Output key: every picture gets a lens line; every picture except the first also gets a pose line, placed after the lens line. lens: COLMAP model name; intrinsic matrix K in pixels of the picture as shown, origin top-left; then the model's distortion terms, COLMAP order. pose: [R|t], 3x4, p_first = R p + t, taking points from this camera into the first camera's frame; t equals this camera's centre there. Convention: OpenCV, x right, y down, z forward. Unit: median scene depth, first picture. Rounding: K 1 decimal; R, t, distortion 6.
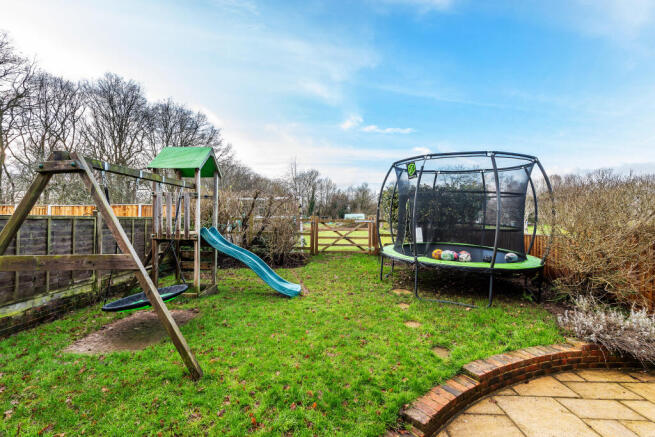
lens RADIAL K [[306.9, 0, 327.5], [0, 306.9, 218.5], [0, 0, 1]] dist [0.002151, 0.000279]
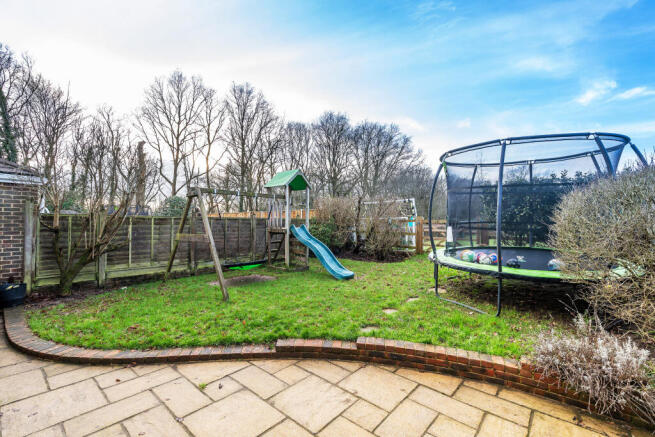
lens RADIAL K [[301.5, 0, 327.5], [0, 301.5, 218.5], [0, 0, 1]] dist [0.043855, -0.000054]
pose [[0.770531, -0.000229, -0.637402, 0.137444], [-0.003580, 0.999983, -0.004687, 0.000742], [0.637392, 0.005893, 0.770517, -0.004657]]
